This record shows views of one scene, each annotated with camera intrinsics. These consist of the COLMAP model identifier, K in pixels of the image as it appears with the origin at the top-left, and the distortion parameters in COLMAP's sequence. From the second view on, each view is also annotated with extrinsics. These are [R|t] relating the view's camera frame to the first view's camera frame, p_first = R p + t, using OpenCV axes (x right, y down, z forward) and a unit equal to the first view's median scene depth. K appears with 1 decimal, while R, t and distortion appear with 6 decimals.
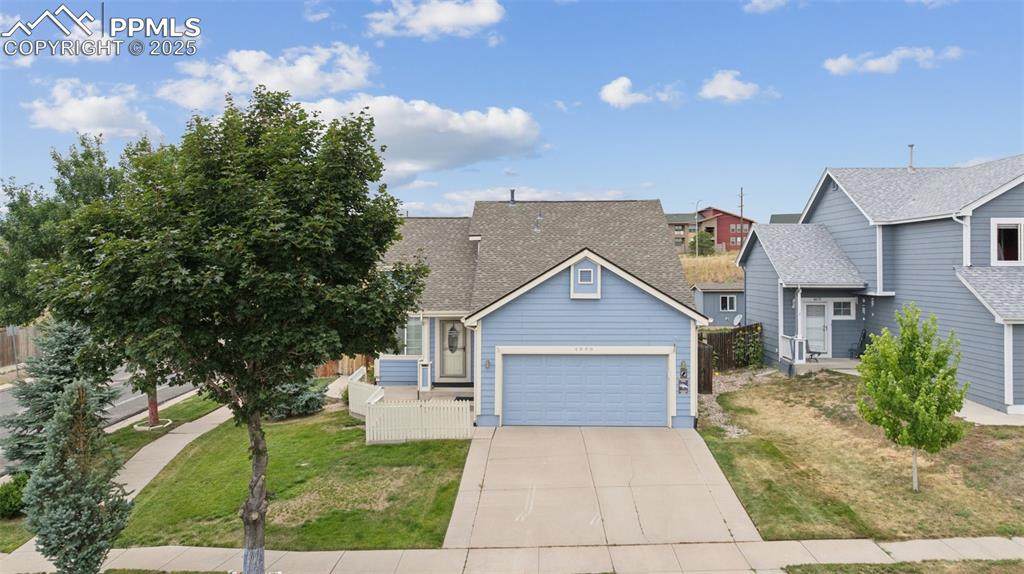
lens RADIAL K [[721.0, 0, 469.7], [0, 721.0, 284.5], [0, 0, 1]] dist [-0.043054, 0.053923]
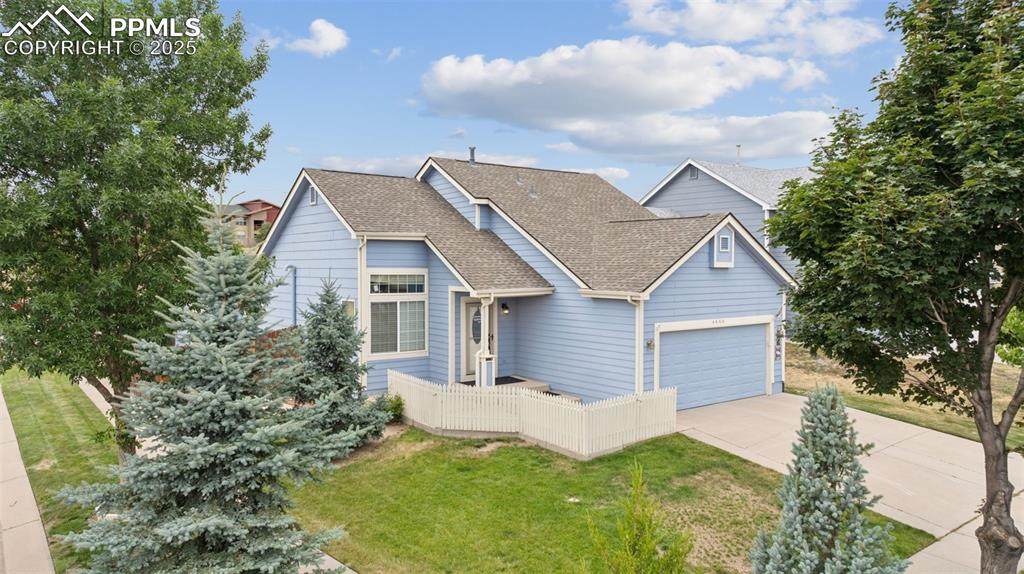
lens RADIAL K [[721.0, 0, 469.7], [0, 721.0, 284.5], [0, 0, 1]] dist [-0.043054, 0.053923]
pose [[0.761265, -0.013481, 0.648301, -0.699483], [0.011155, 0.999908, 0.007693, 0.030909], [-0.648345, 0.001376, 0.761346, 0.506029]]
